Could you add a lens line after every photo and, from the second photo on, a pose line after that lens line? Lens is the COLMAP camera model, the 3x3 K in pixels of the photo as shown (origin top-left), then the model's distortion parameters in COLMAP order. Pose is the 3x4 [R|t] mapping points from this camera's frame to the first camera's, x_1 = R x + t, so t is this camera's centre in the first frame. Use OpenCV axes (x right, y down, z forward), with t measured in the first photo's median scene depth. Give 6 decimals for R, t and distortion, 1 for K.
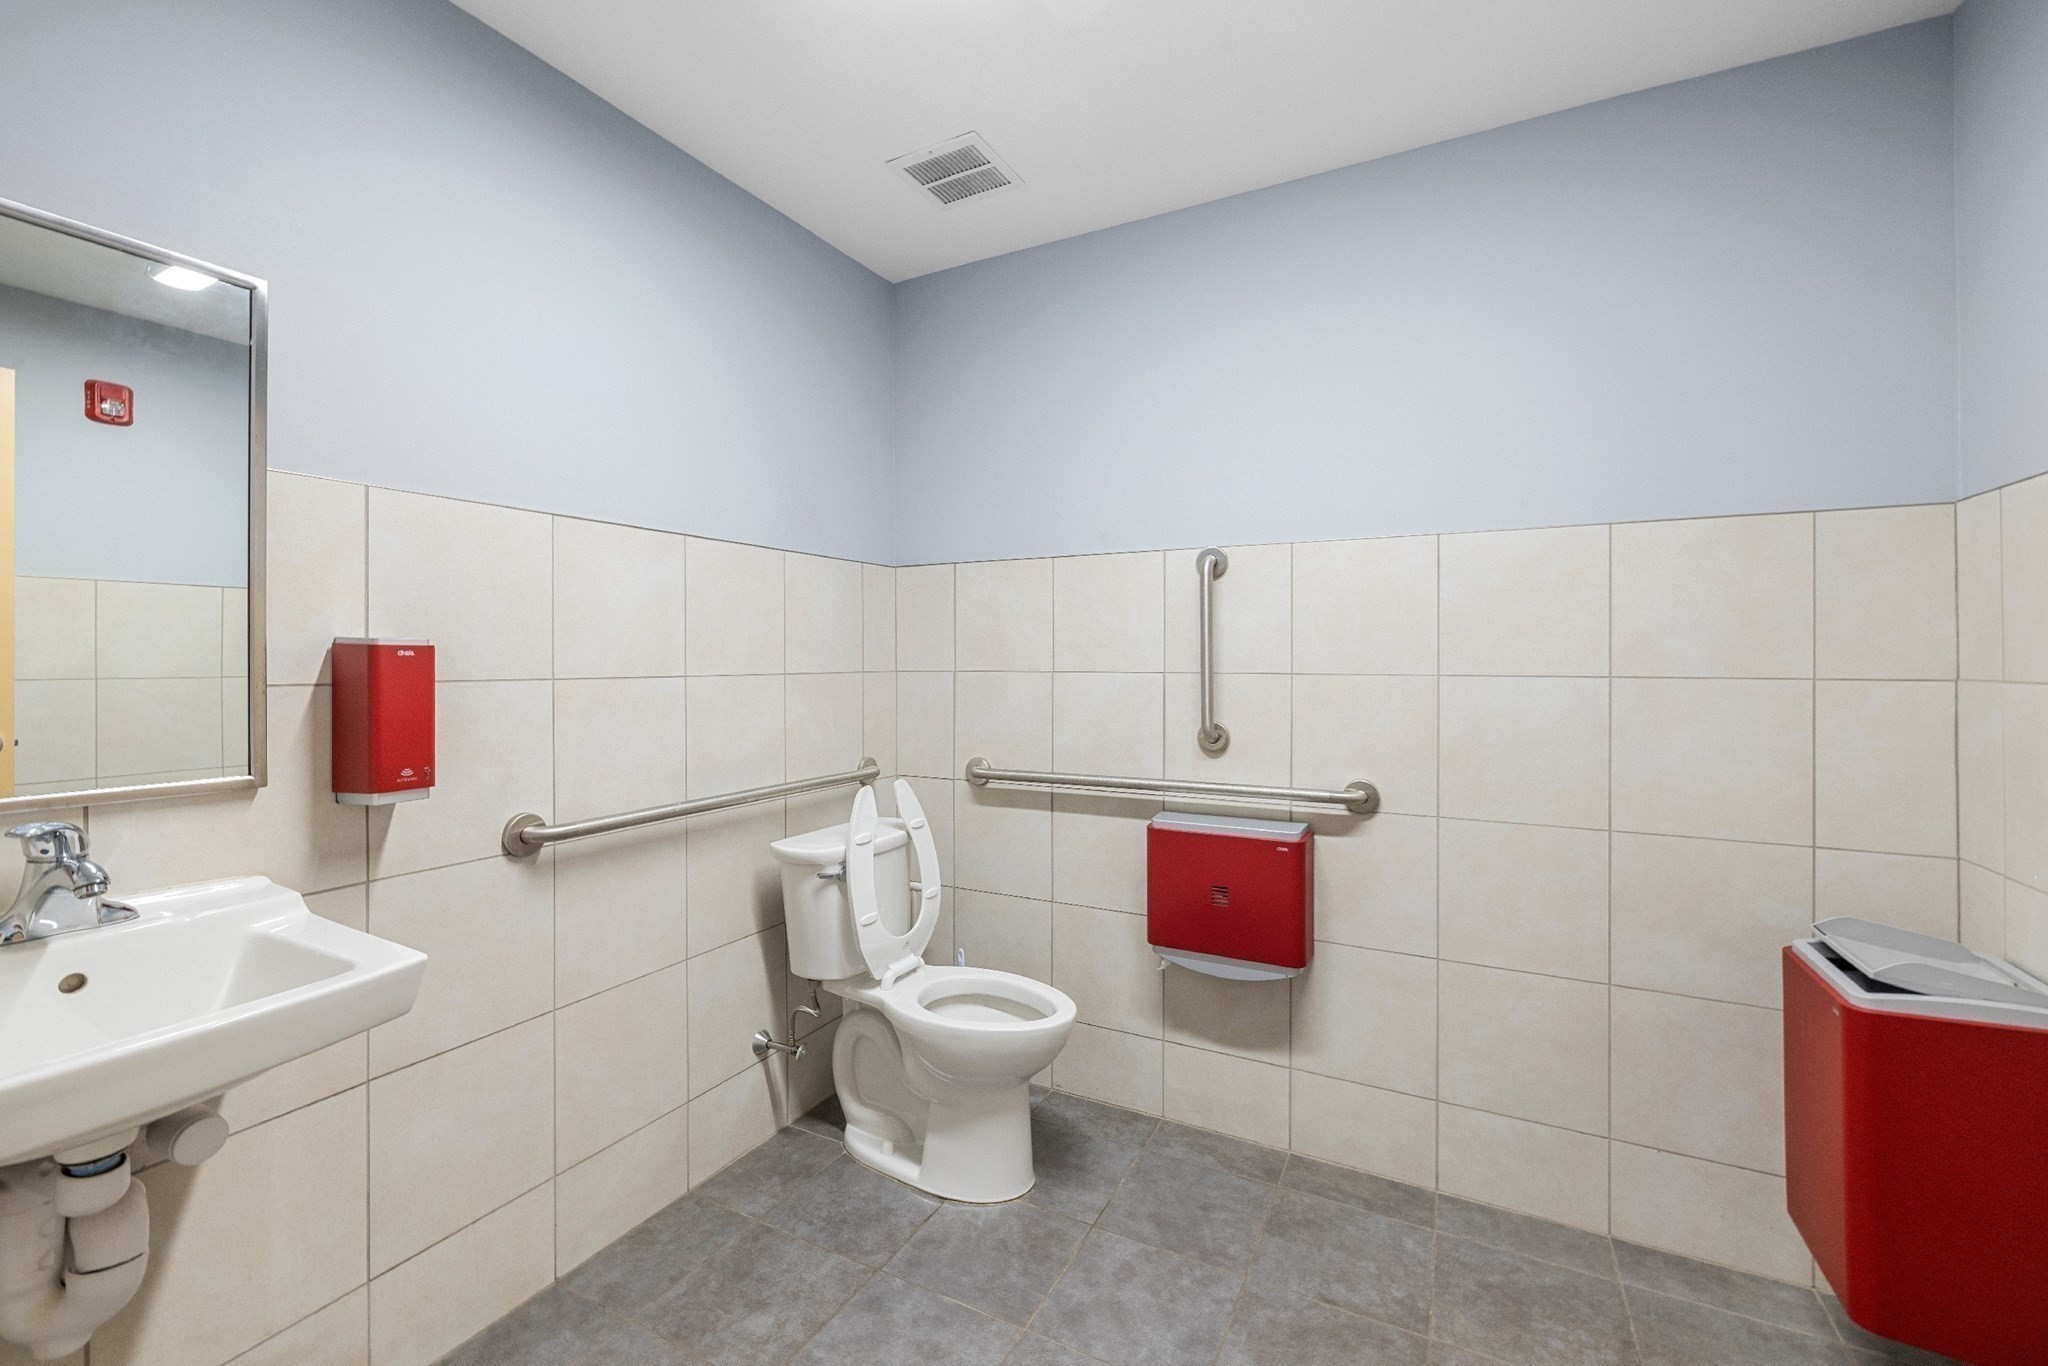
lens RADIAL K [[846.4, 0, 1028.4], [0, 846.4, 660.3], [0, 0, 1]] dist [-0.001513, -0.000097]
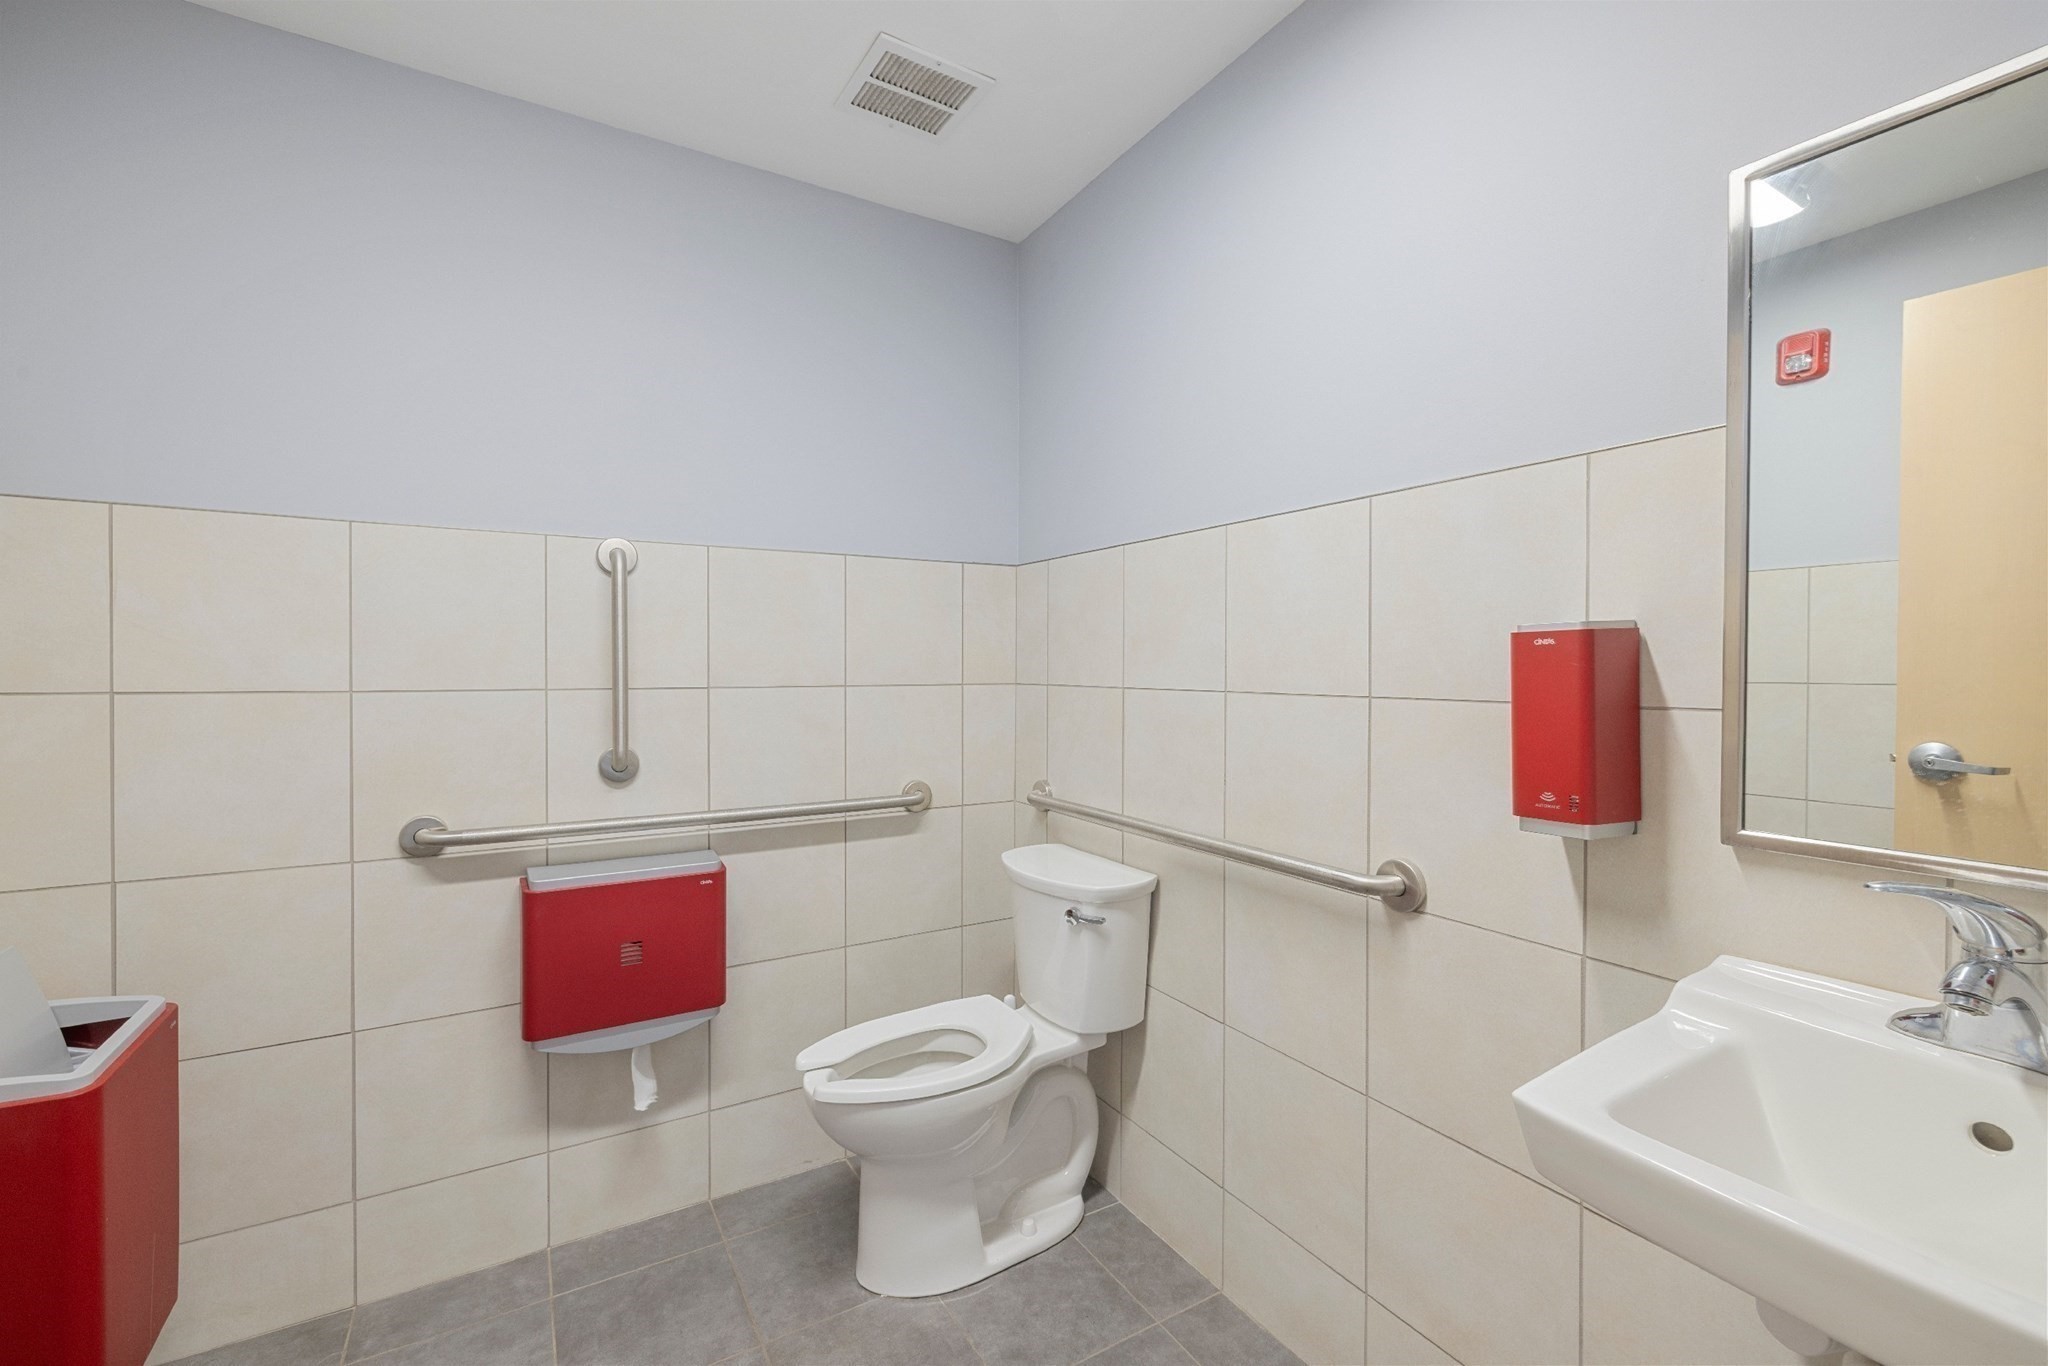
lens RADIAL K [[891.3, 0, 1024.0], [0, 891.3, 683.0], [0, 0, 1]] dist [-0.000087, 0.000033]
pose [[0.540616, -0.015486, 0.841127, -0.320814], [0.012026, 0.999871, 0.010679, 0.003092], [-0.841183, 0.004342, 0.540732, 0.174875]]
